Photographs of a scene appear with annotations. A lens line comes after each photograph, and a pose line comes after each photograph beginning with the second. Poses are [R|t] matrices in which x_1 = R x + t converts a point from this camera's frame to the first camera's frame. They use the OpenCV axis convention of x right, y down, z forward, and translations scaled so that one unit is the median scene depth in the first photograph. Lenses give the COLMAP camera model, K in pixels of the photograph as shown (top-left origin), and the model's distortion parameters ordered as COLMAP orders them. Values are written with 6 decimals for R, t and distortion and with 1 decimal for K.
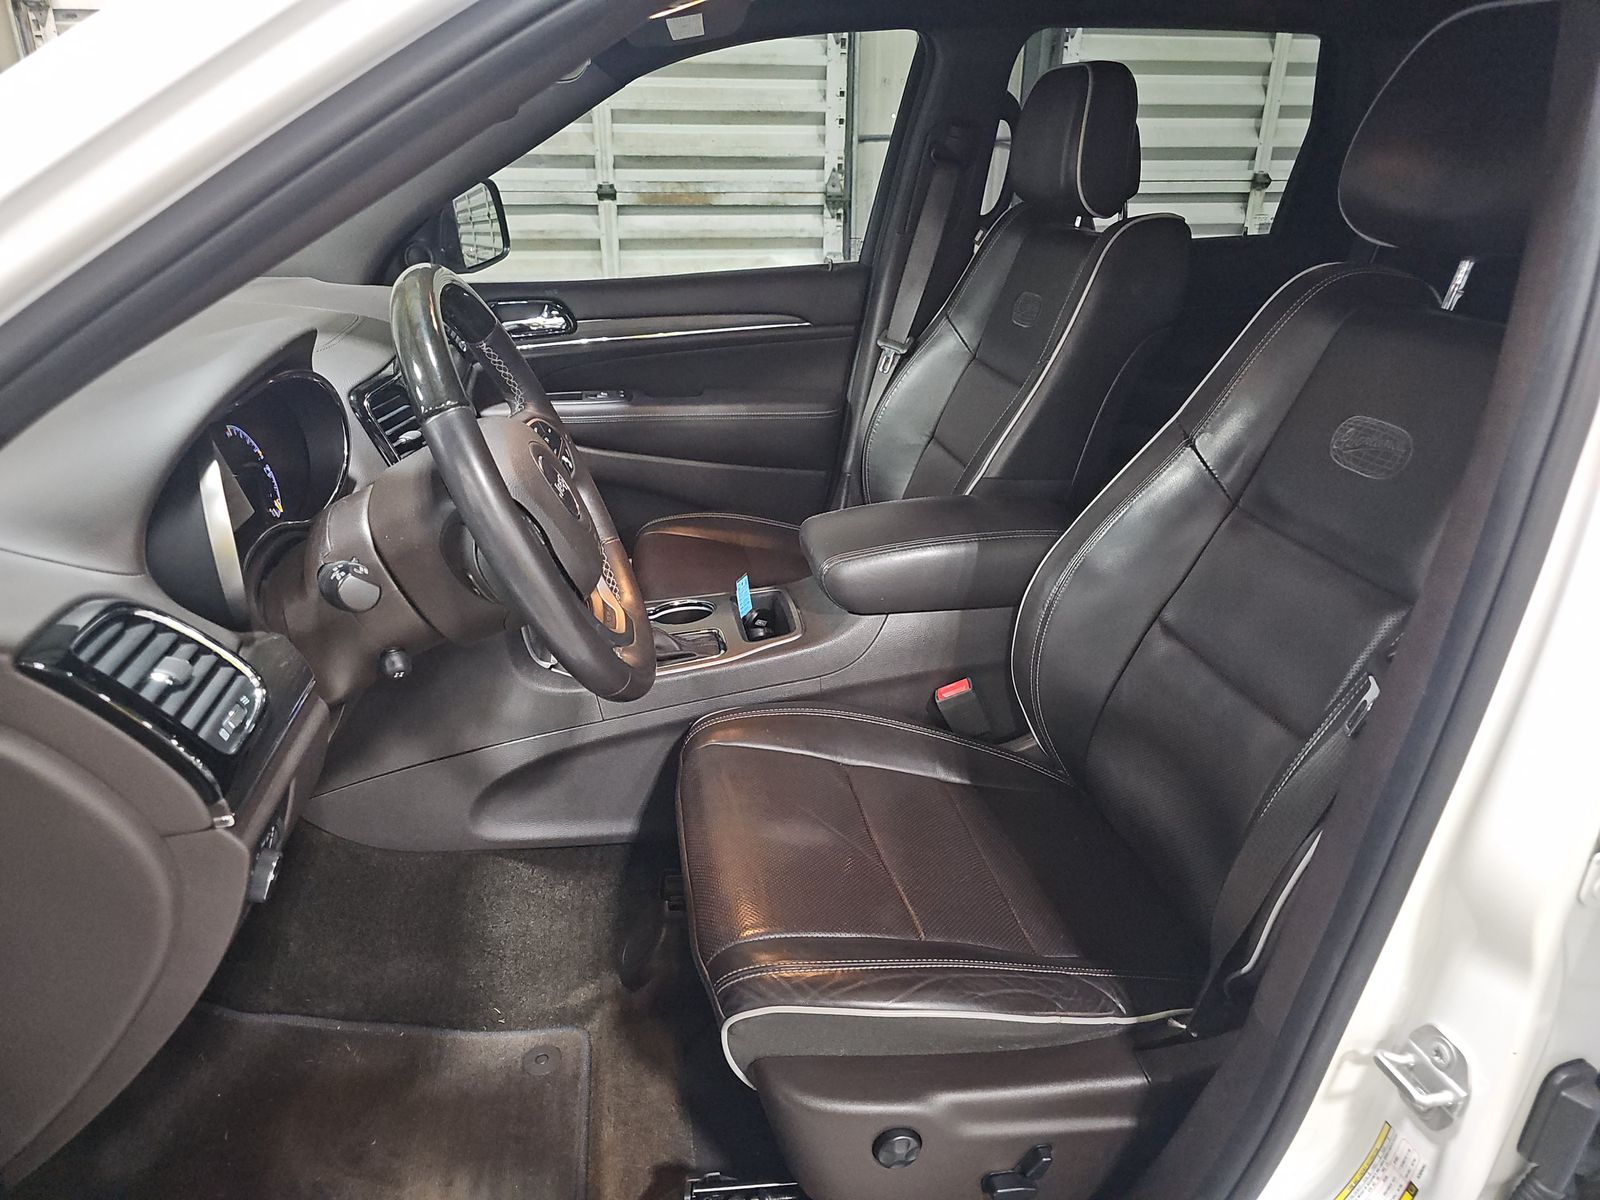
lens RADIAL K [[1061.6, 0, 806.4], [0, 1061.6, 600.0], [0, 0, 1]] dist [0.004058, -0.000464]
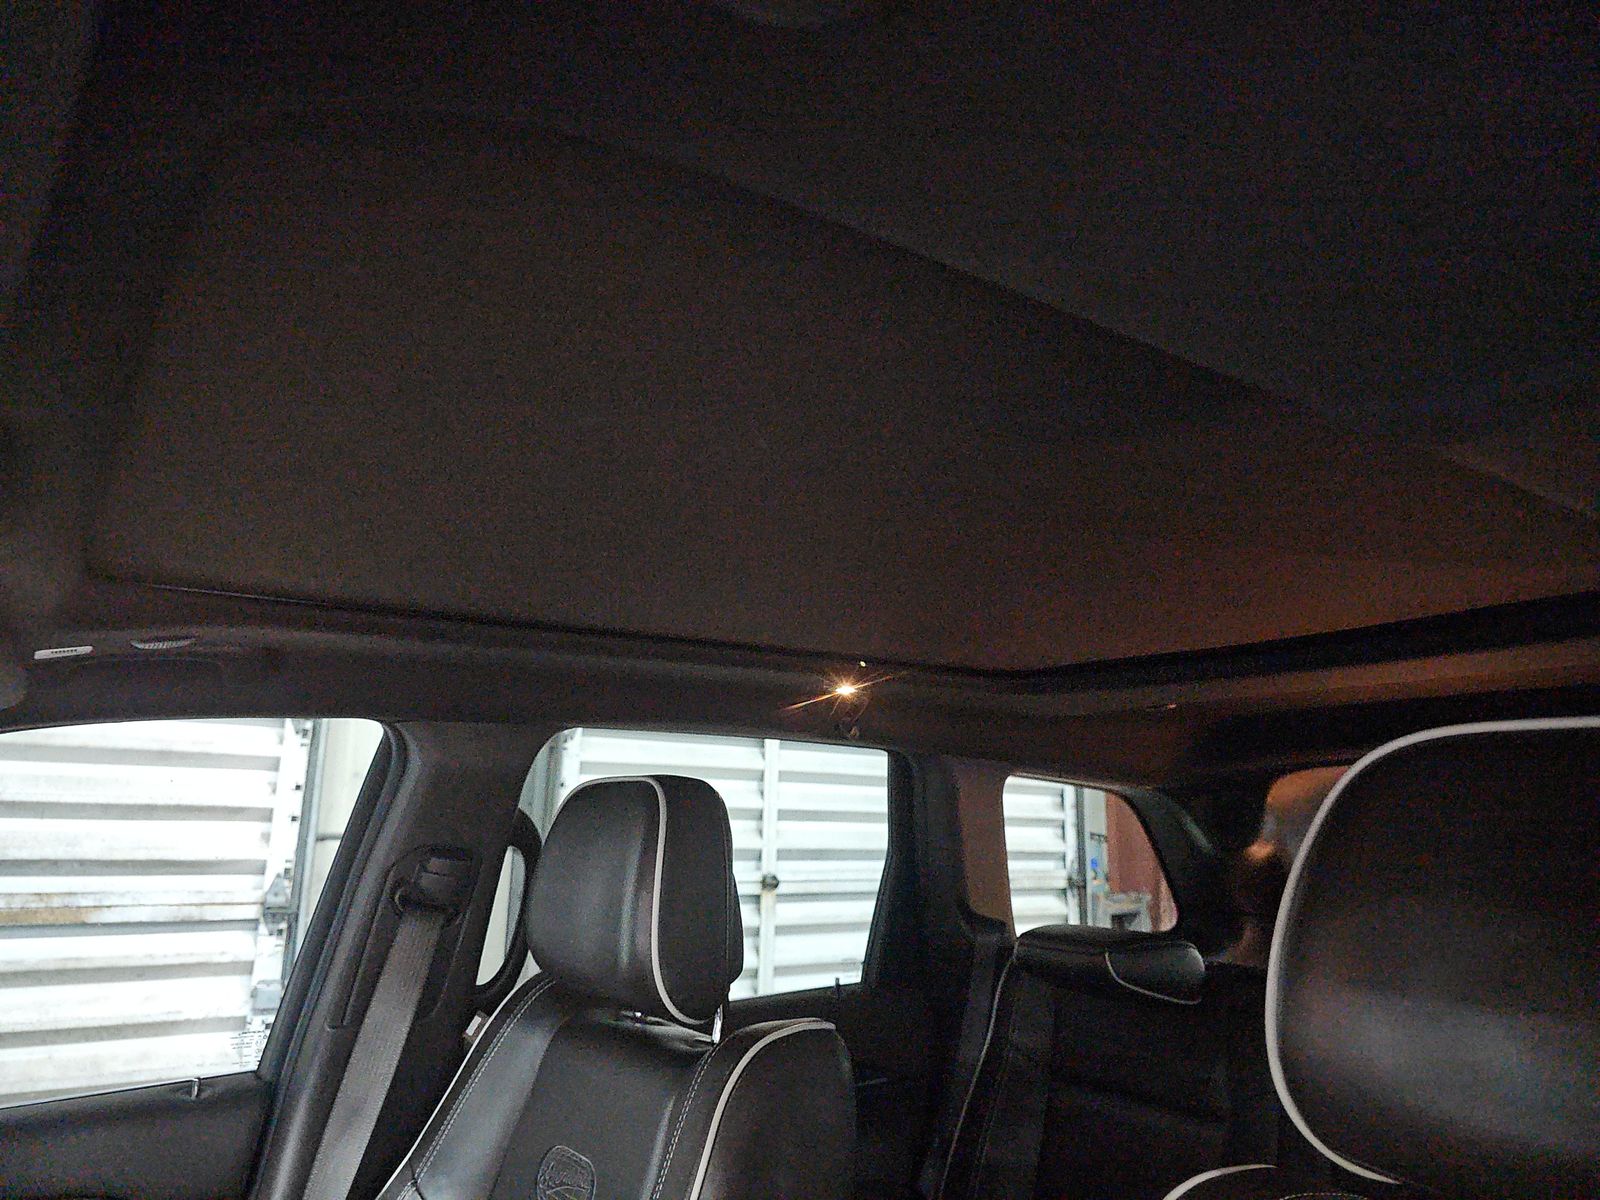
lens RADIAL K [[1061.6, 0, 806.4], [0, 1061.6, 600.0], [0, 0, 1]] dist [0.004058, -0.000464]
pose [[0.899458, 0.101555, 0.425044, 0.022908], [0.162901, 0.824606, -0.541745, -0.083188], [-0.405511, 0.556517, 0.725155, 0.156391]]
